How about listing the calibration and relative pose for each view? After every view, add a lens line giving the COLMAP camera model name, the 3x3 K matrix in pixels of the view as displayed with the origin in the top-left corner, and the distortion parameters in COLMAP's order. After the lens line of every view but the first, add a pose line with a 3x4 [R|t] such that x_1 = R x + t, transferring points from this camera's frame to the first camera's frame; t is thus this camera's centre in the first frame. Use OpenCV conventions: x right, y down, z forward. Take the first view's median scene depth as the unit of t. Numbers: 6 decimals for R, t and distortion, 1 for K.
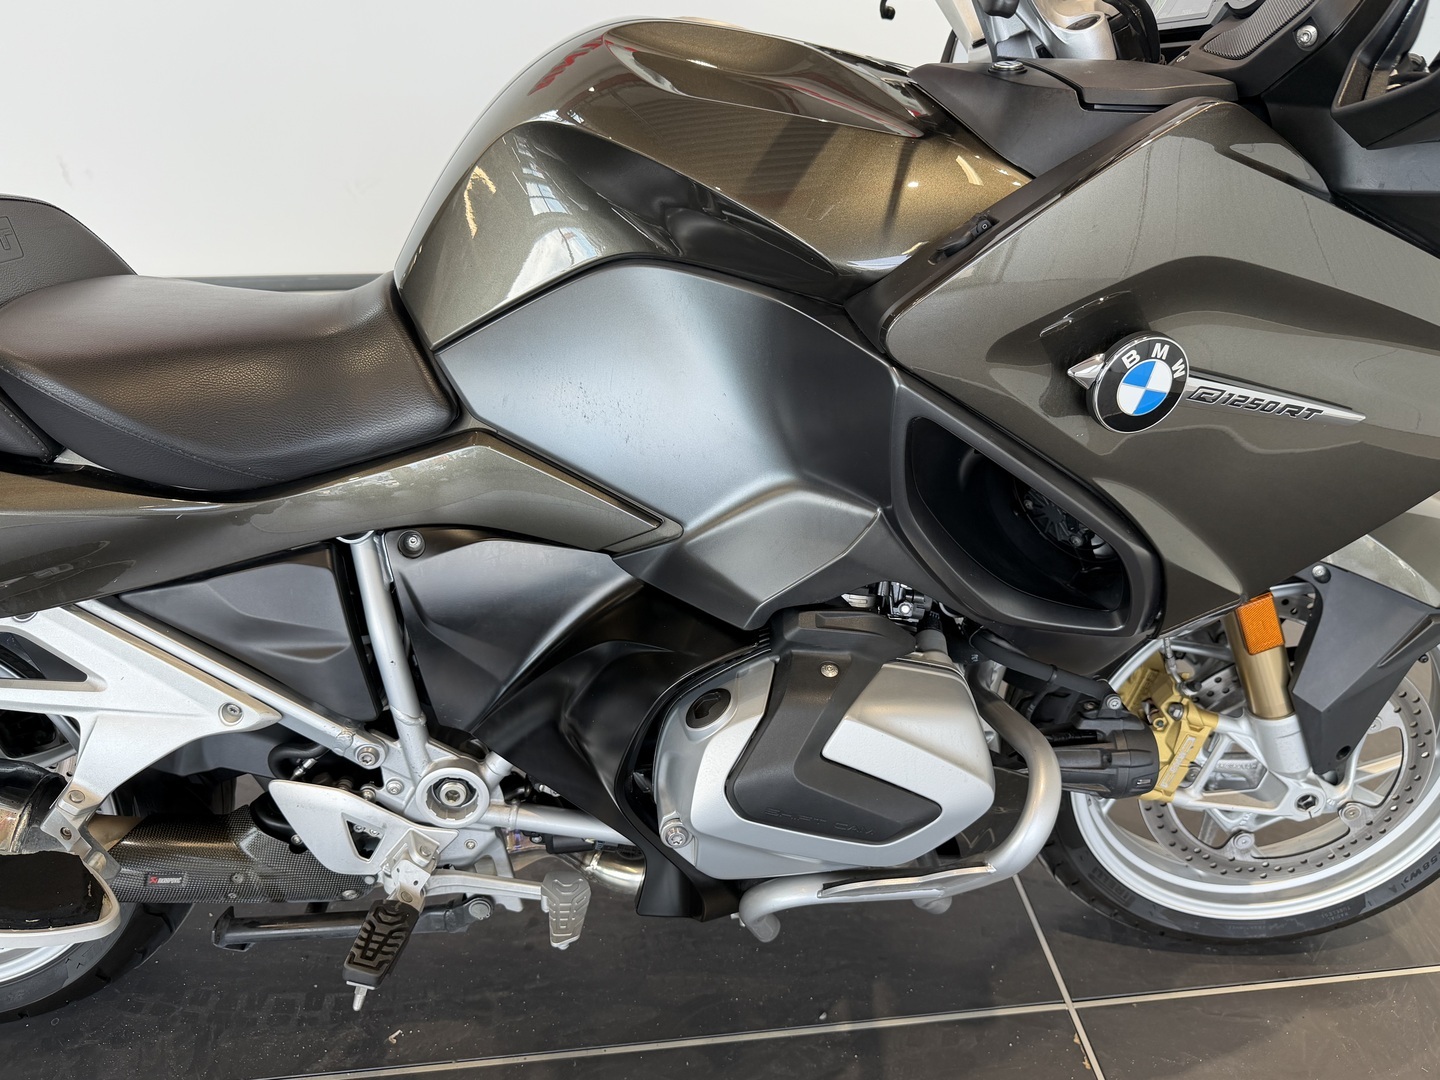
lens RADIAL K [[1087.0, 0, 720.0], [0, 1087.0, 540.0], [0, 0, 1]] dist [-0.009277, -0.007697]
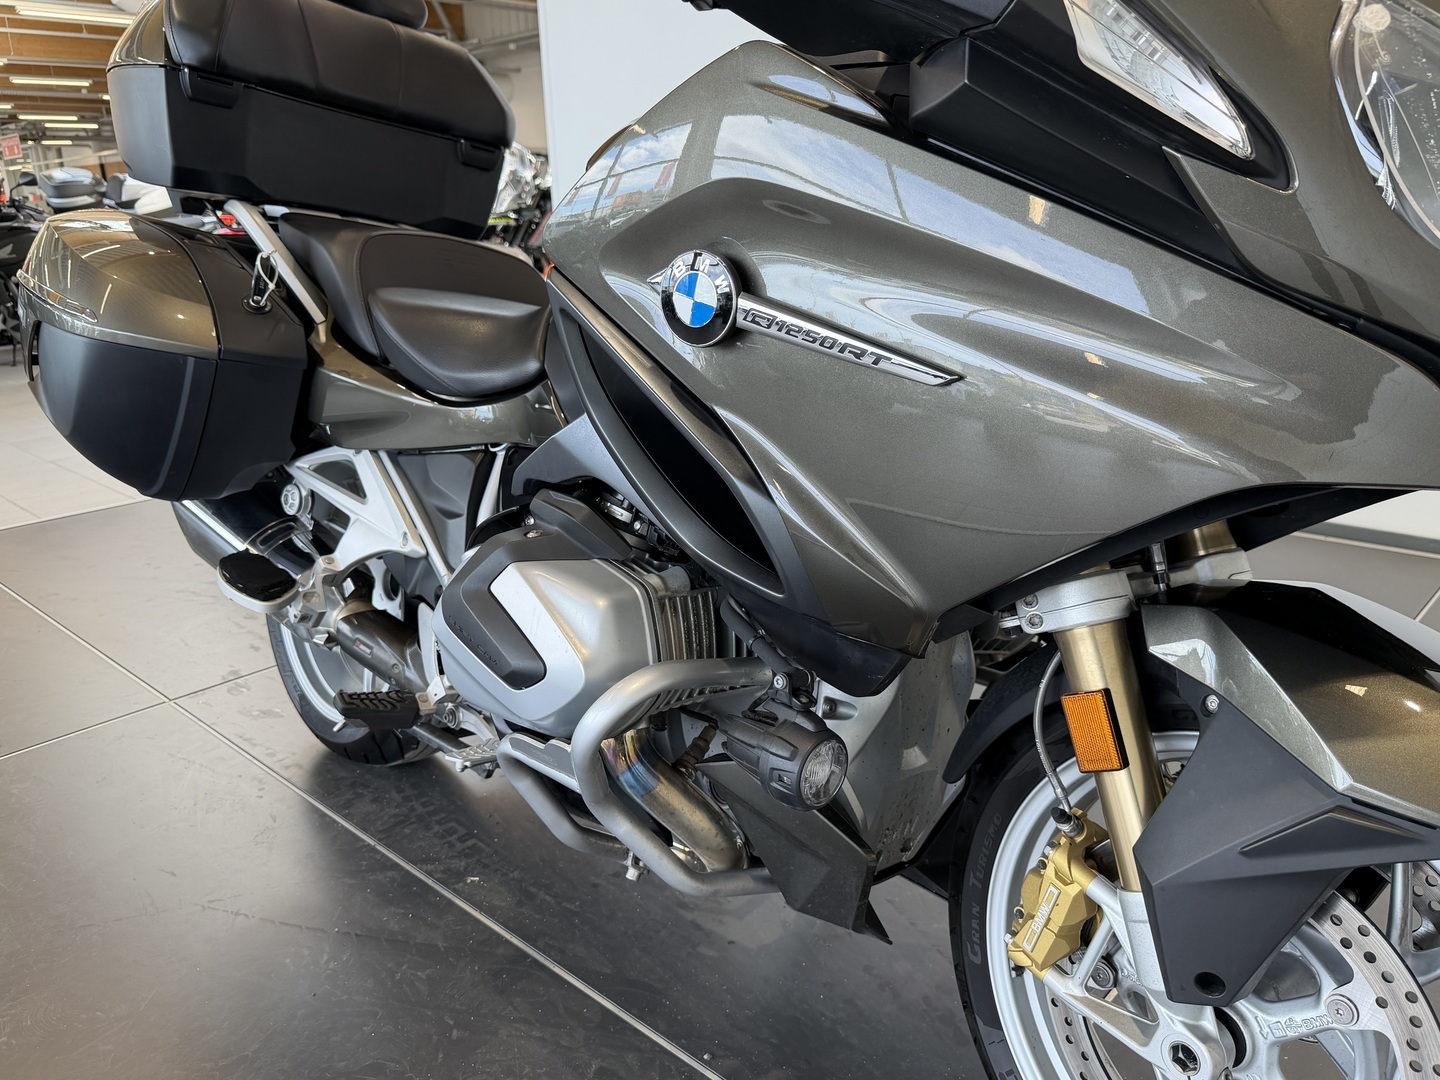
lens RADIAL K [[1105.1, 0, 720.0], [0, 1105.1, 540.0], [0, 0, 1]] dist [-0.010075, -0.006548]
pose [[0.640206, 0.183928, -0.745860, 0.936566], [-0.379442, 0.919921, -0.098842, 0.136918], [0.667952, 0.346290, 0.658729, 0.255119]]
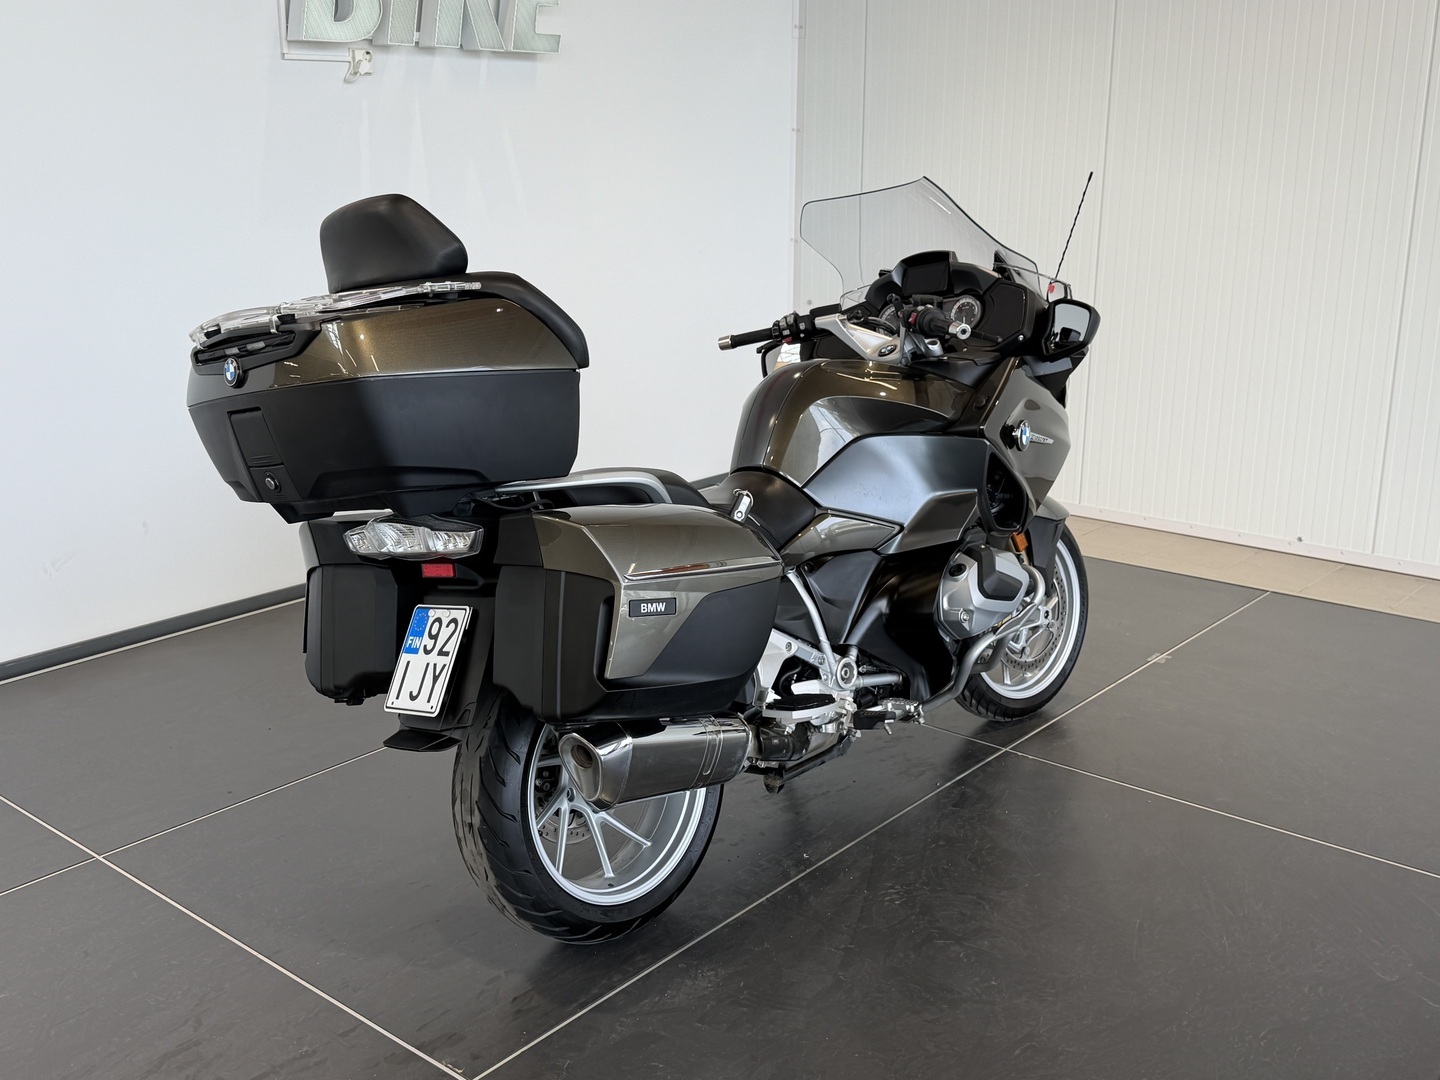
lens RADIAL K [[1479.6, 0, 720.0], [0, 1479.6, 540.0], [0, 0, 1]] dist [0.012954, 0.312781]
pose [[0.734477, -0.201929, 0.647895, -2.441290], [0.387211, 0.908744, -0.155728, 0.366968], [-0.557325, 0.365251, 0.745641, -1.321520]]
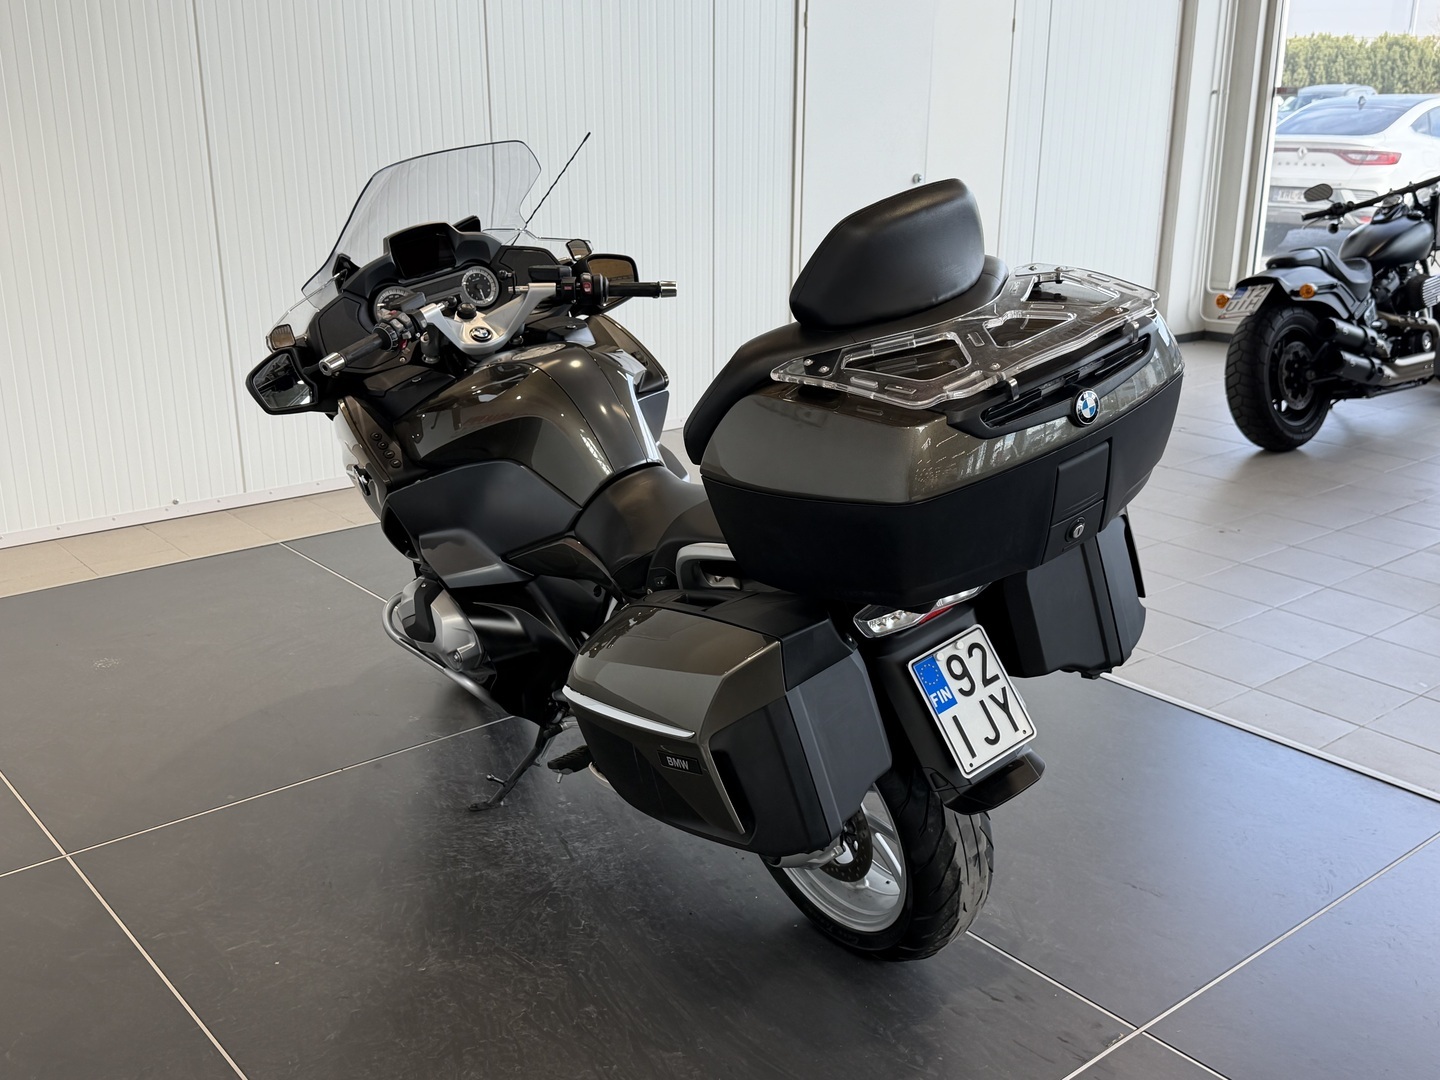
lens RADIAL K [[1479.6, 0, 720.0], [0, 1479.6, 540.0], [0, 0, 1]] dist [0.012954, 0.312781]
pose [[-0.552007, -0.271353, 0.788452, -2.715397], [0.440935, 0.707554, 0.552217, -1.681244], [-0.707718, 0.652484, -0.270926, 1.733331]]
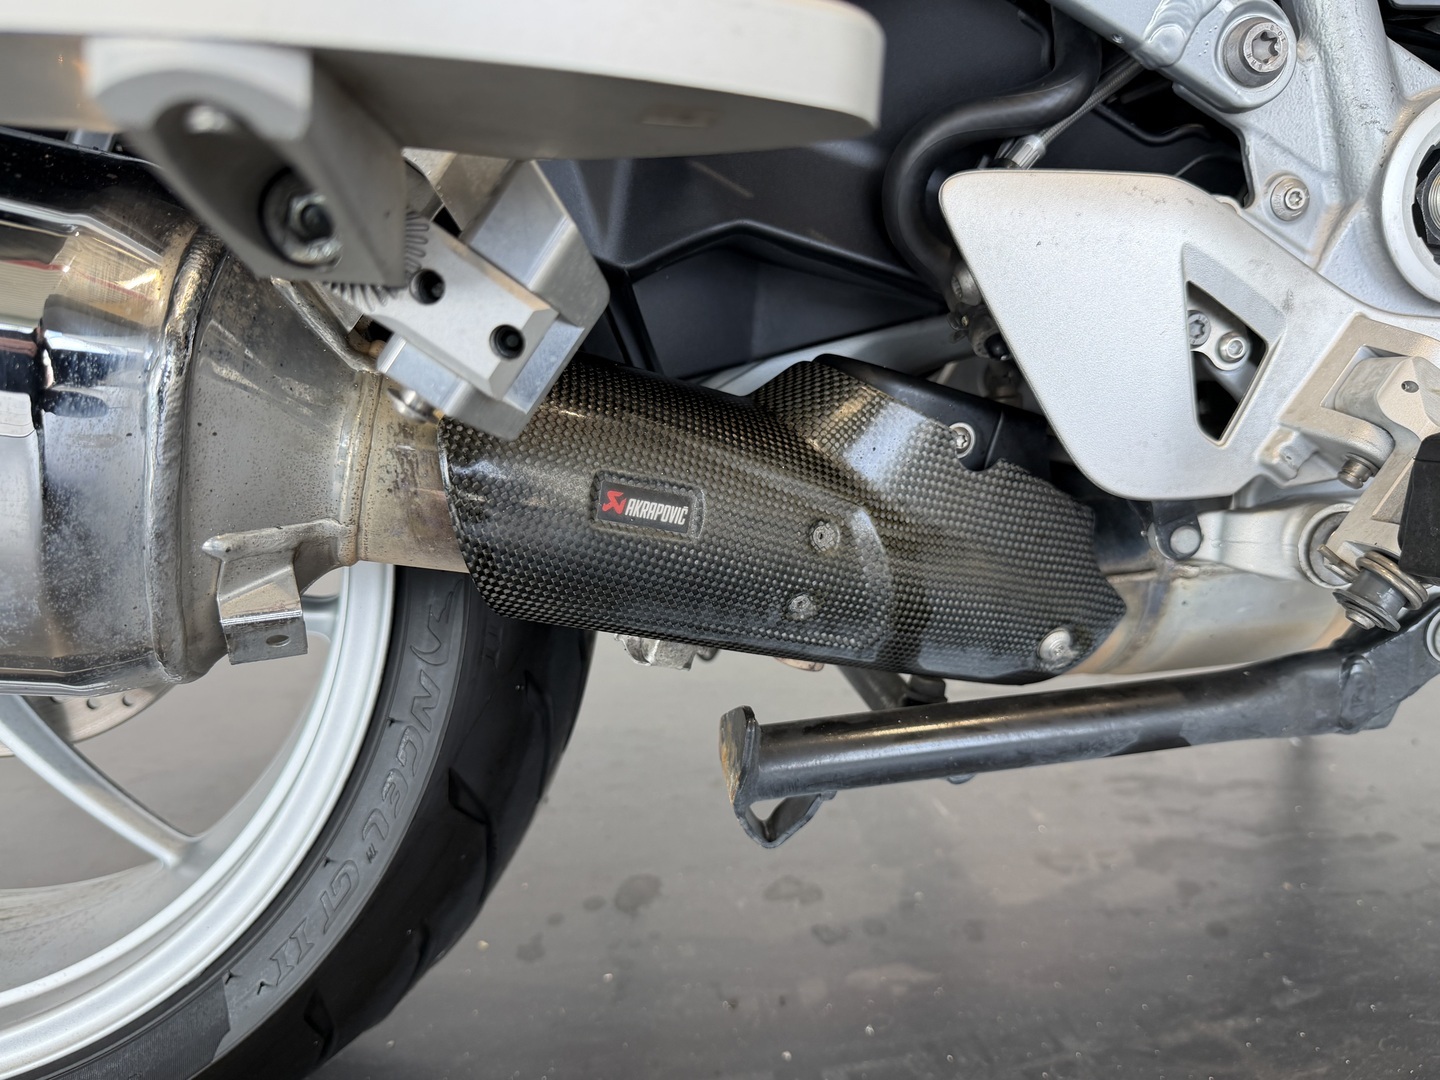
lens RADIAL K [[1105.1, 0, 720.0], [0, 1105.1, 540.0], [0, 0, 1]] dist [-0.010075, -0.006548]
pose [[0.996241, -0.086351, 0.006887, -0.491704], [0.085855, 0.973692, -0.211077, 0.391625], [0.011521, 0.210875, 0.977445, 0.683433]]
